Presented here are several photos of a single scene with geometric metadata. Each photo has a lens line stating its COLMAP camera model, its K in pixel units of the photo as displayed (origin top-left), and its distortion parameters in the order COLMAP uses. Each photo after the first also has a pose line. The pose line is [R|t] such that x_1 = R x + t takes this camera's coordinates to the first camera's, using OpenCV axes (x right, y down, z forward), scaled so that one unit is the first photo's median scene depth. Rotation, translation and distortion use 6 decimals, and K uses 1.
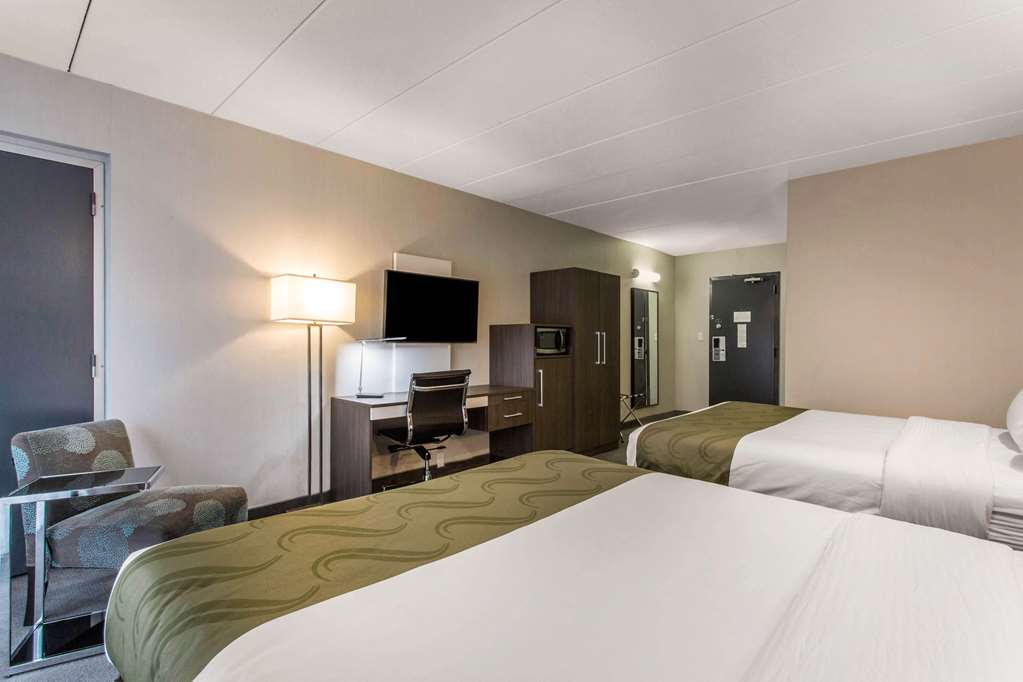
lens RADIAL K [[485.2, 0, 514.9], [0, 485.2, 340.6], [0, 0, 1]] dist [0.004982, 0.000236]
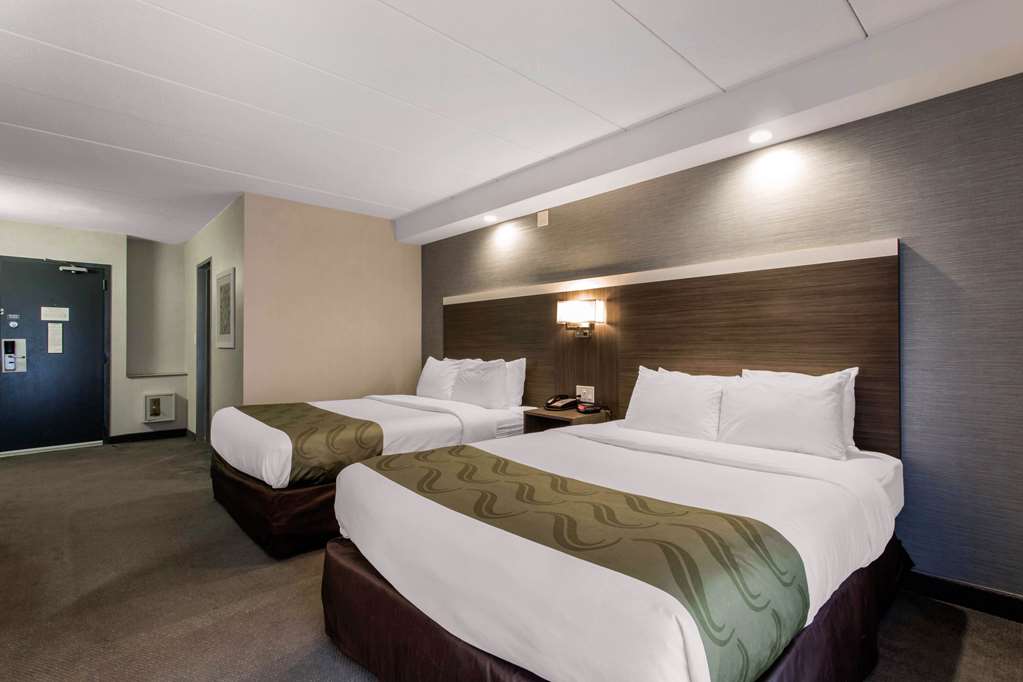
lens RADIAL K [[485.2, 0, 514.9], [0, 485.2, 340.6], [0, 0, 1]] dist [0.004982, 0.000236]
pose [[0.081062, 0.006906, 0.996685, -0.264992], [0.000788, 0.999975, -0.006993, 0.000227], [-0.996709, 0.001352, 0.081054, 0.201301]]
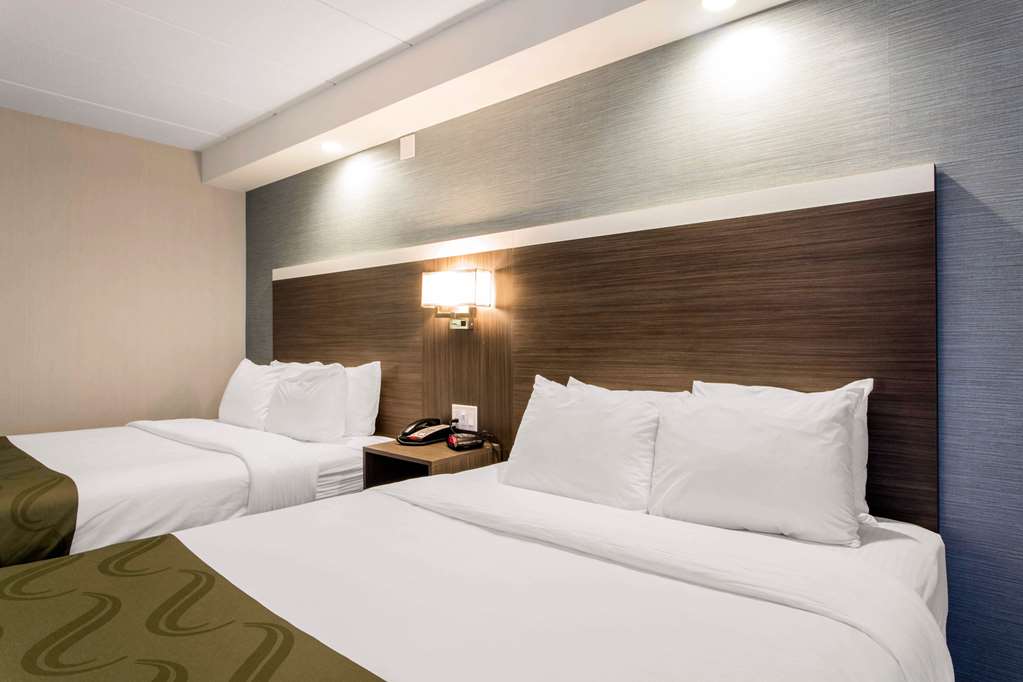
lens RADIAL K [[604.0, 0, 510.2], [0, 604.0, 335.1], [0, 0, 1]] dist [-0.004141, -0.000590]
pose [[-0.034395, 0.006739, 0.999386, -0.150845], [0.000952, 0.999977, -0.006710, 0.000148], [-0.999408, 0.000721, -0.034400, 0.148734]]
